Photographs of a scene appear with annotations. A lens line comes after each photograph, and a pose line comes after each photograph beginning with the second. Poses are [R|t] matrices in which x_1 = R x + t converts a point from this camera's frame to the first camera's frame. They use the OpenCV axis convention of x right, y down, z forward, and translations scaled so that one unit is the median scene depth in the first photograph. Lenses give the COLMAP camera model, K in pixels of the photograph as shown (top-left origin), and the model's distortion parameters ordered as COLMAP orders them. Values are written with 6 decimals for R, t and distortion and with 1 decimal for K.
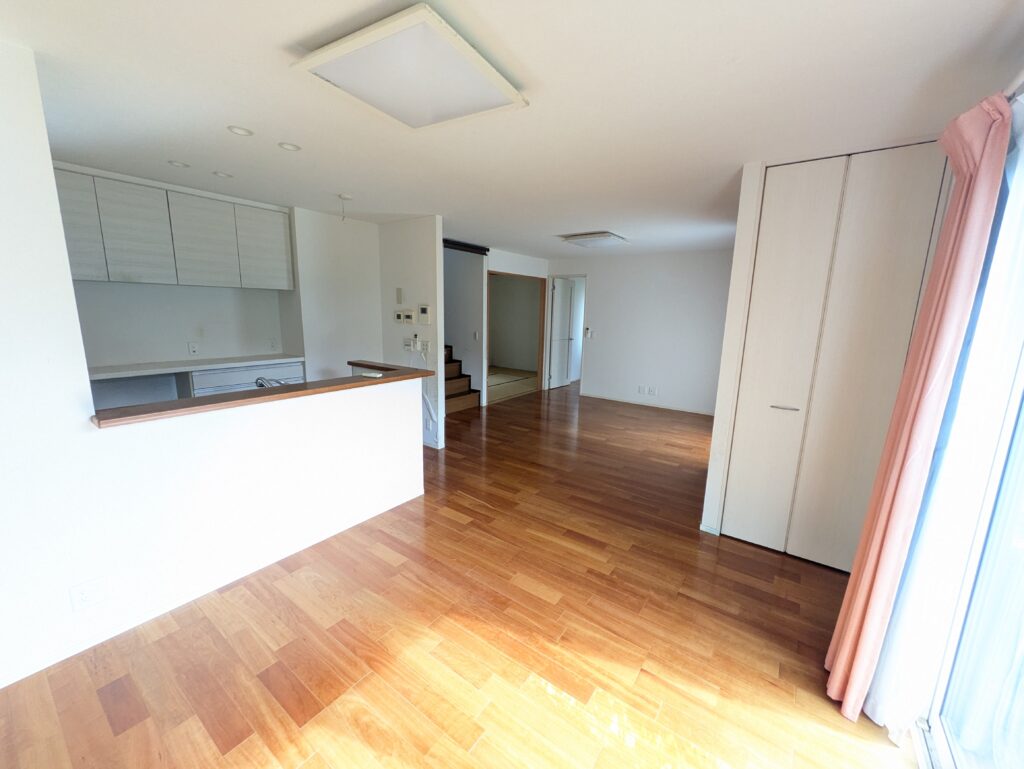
lens RADIAL K [[406.1, 0, 512.0], [0, 406.1, 384.5], [0, 0, 1]] dist [-0.003700, 0.000682]
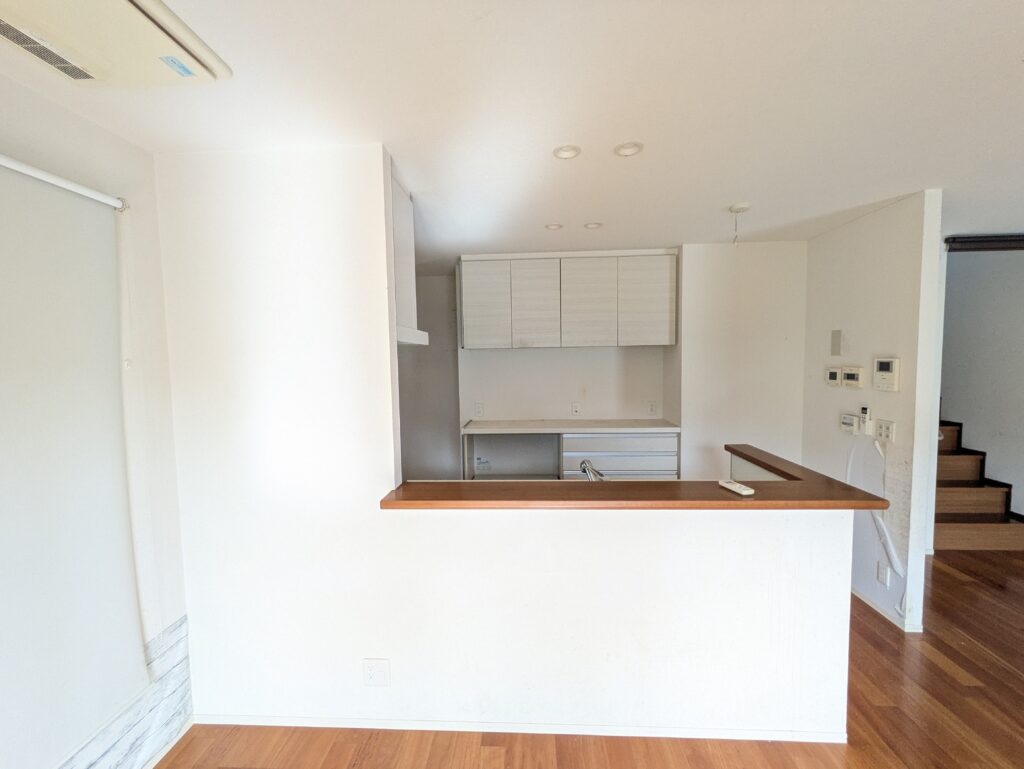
lens RADIAL K [[406.1, 0, 512.0], [0, 406.1, 384.5], [0, 0, 1]] dist [-0.003700, 0.000682]
pose [[0.544786, 0.019832, -0.838341, -0.029510], [-0.123767, 0.990673, -0.056993, -0.061801], [0.829391, 0.134808, 0.542159, 0.276528]]
